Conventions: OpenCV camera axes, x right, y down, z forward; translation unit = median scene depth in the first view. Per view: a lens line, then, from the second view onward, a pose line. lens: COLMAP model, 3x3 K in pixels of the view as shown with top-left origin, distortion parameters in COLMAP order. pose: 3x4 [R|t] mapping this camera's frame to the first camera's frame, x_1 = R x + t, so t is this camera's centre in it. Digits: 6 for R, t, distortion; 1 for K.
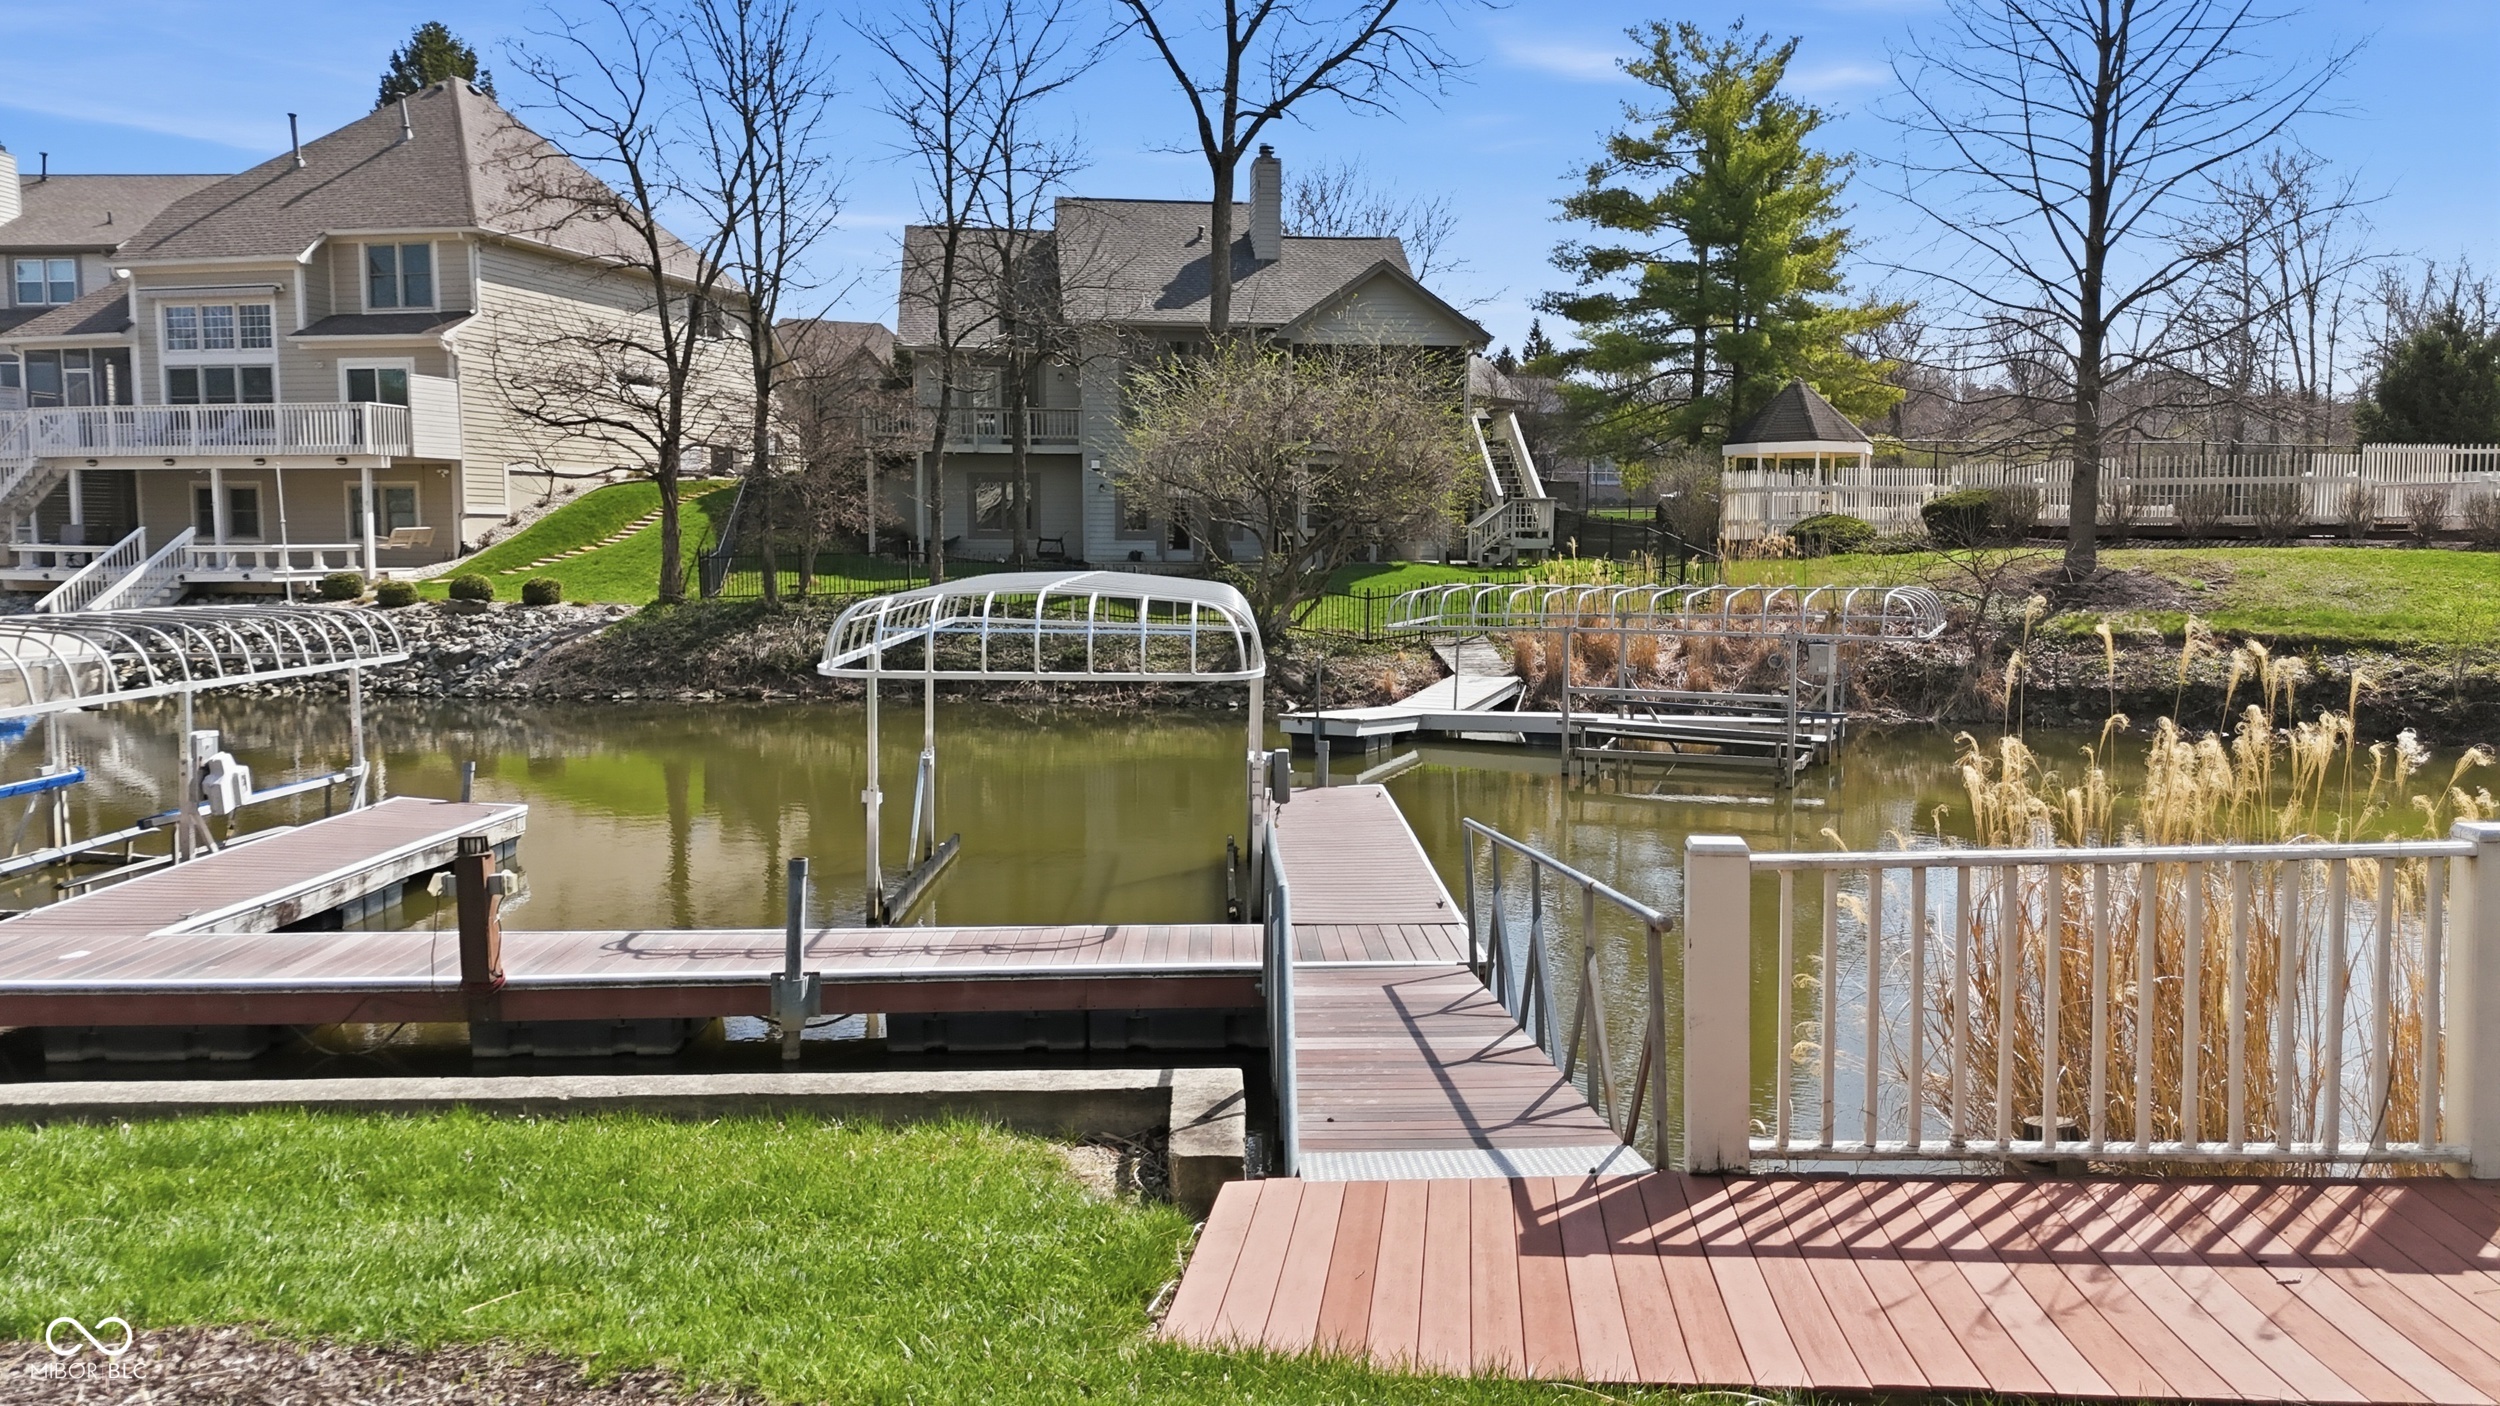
lens RADIAL K [[1828.9, 0, 1250.0], [0, 1828.9, 703.0], [0, 0, 1]] dist [0.007793, -0.002950]
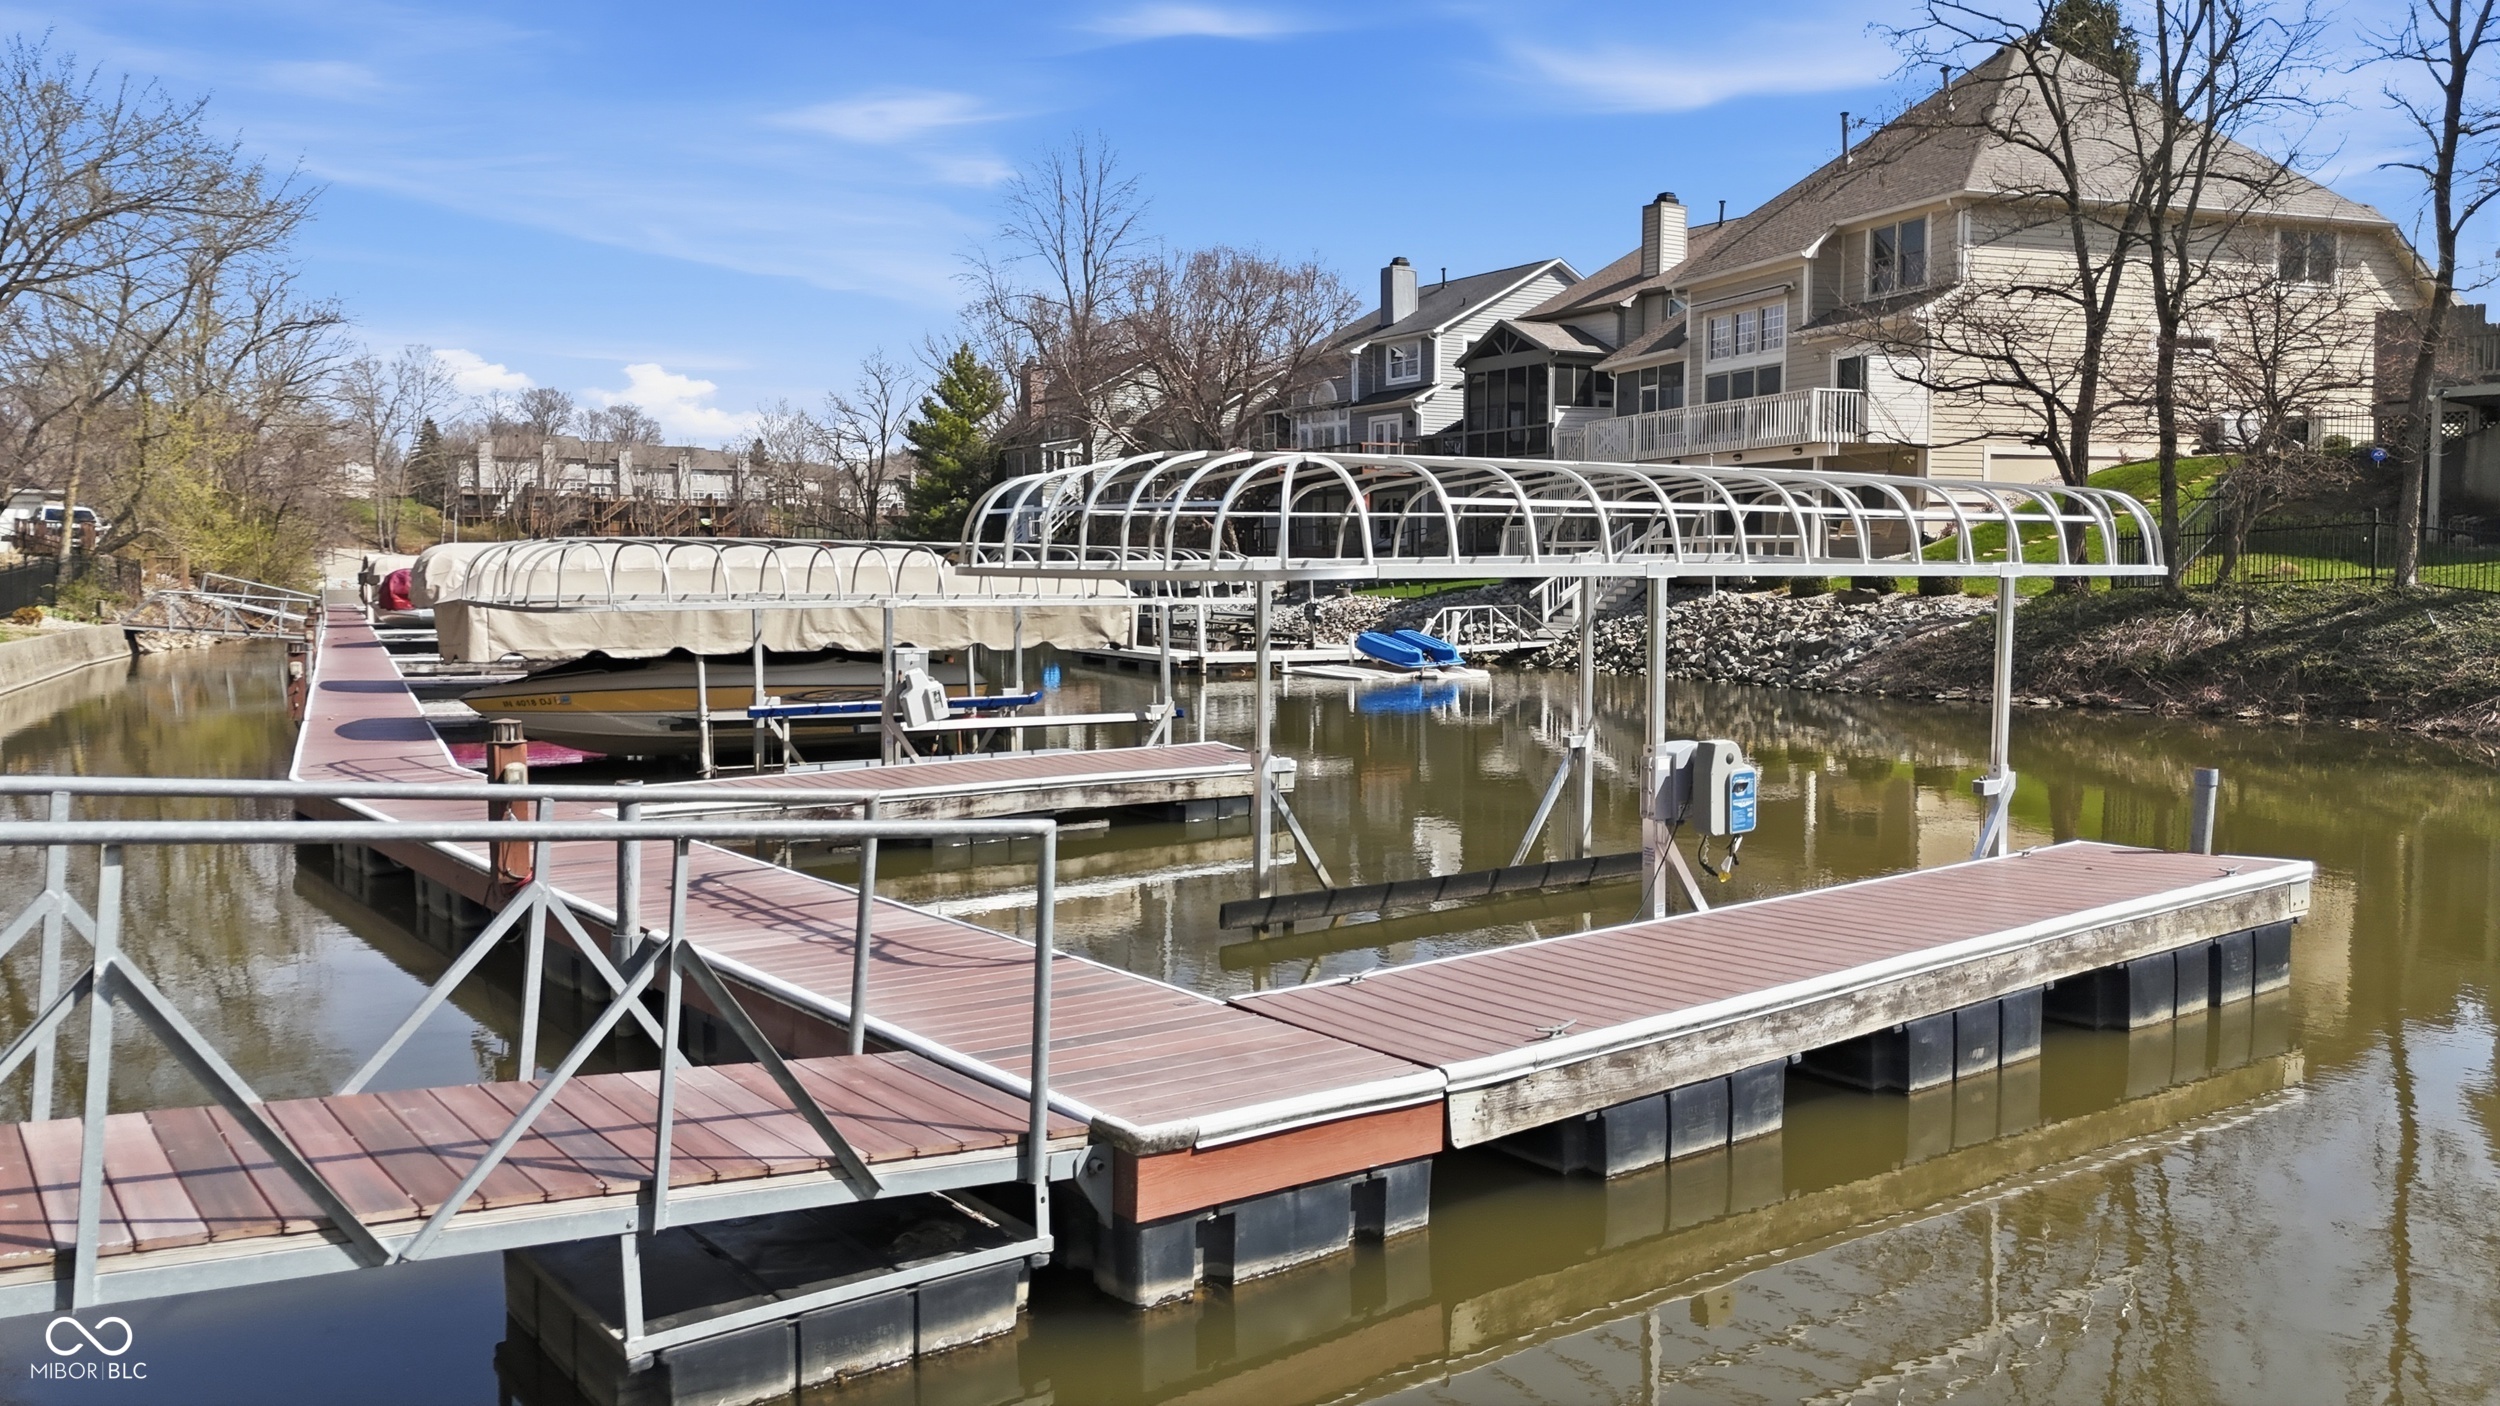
lens RADIAL K [[1828.9, 0, 1250.0], [0, 1828.9, 703.0], [0, 0, 1]] dist [0.007793, -0.002950]
pose [[0.560329, 0.051351, -0.826676, 0.146993], [-0.066513, 0.997643, 0.016888, 0.005210], [0.825595, 0.045522, 0.562424, 0.195731]]
